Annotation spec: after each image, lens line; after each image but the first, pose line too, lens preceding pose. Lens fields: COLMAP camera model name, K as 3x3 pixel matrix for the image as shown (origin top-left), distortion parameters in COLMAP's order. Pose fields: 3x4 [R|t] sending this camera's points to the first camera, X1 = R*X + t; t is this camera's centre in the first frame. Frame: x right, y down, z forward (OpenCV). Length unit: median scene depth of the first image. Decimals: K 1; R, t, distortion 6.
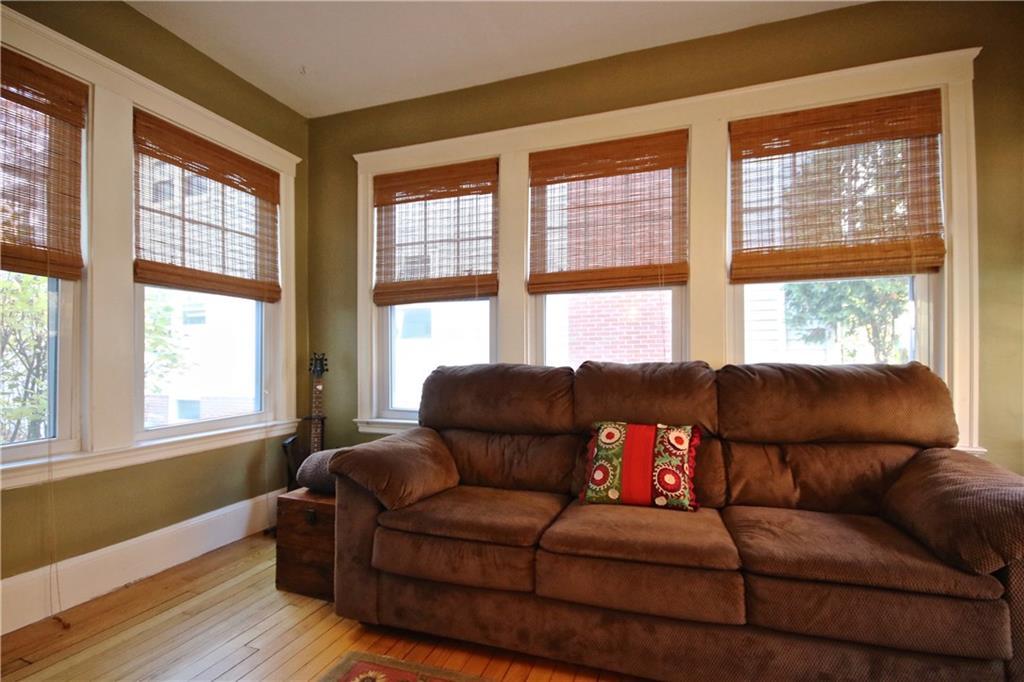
lens RADIAL K [[494.2, 0, 510.9], [0, 494.2, 347.0], [0, 0, 1]] dist [-0.001211, -0.000099]
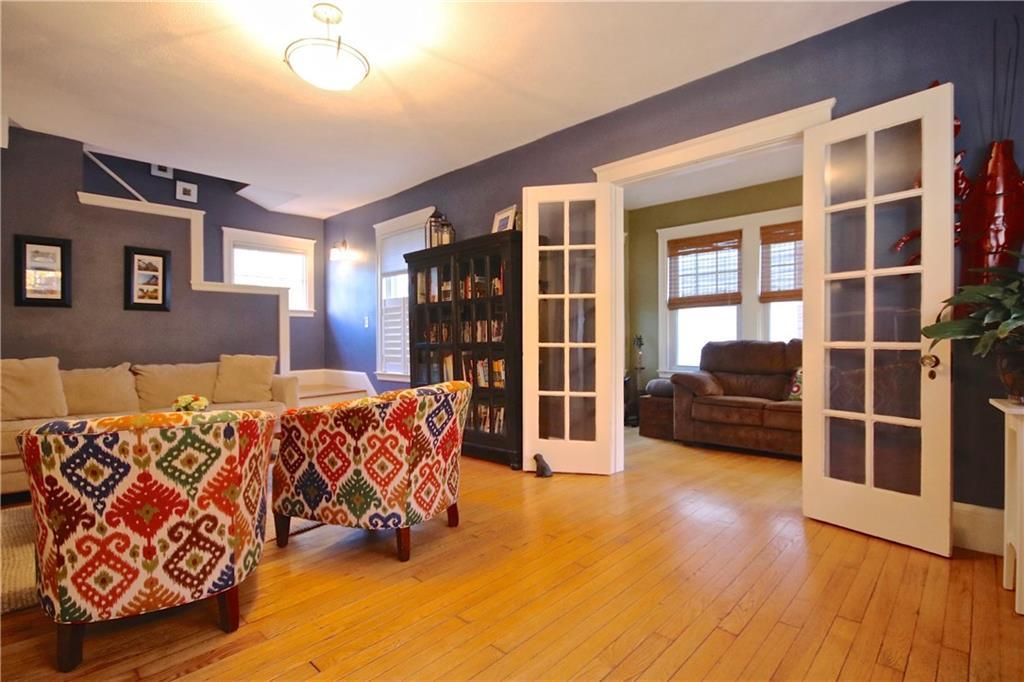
lens RADIAL K [[494.2, 0, 512.6], [0, 494.2, 340.6], [0, 0, 1]] dist [-0.001211, -0.000099]
pose [[0.909344, -0.000648, -0.416044, -0.037227], [0.007809, 0.999849, 0.015510, -0.001361], [0.415971, -0.017353, 0.909212, -1.077100]]
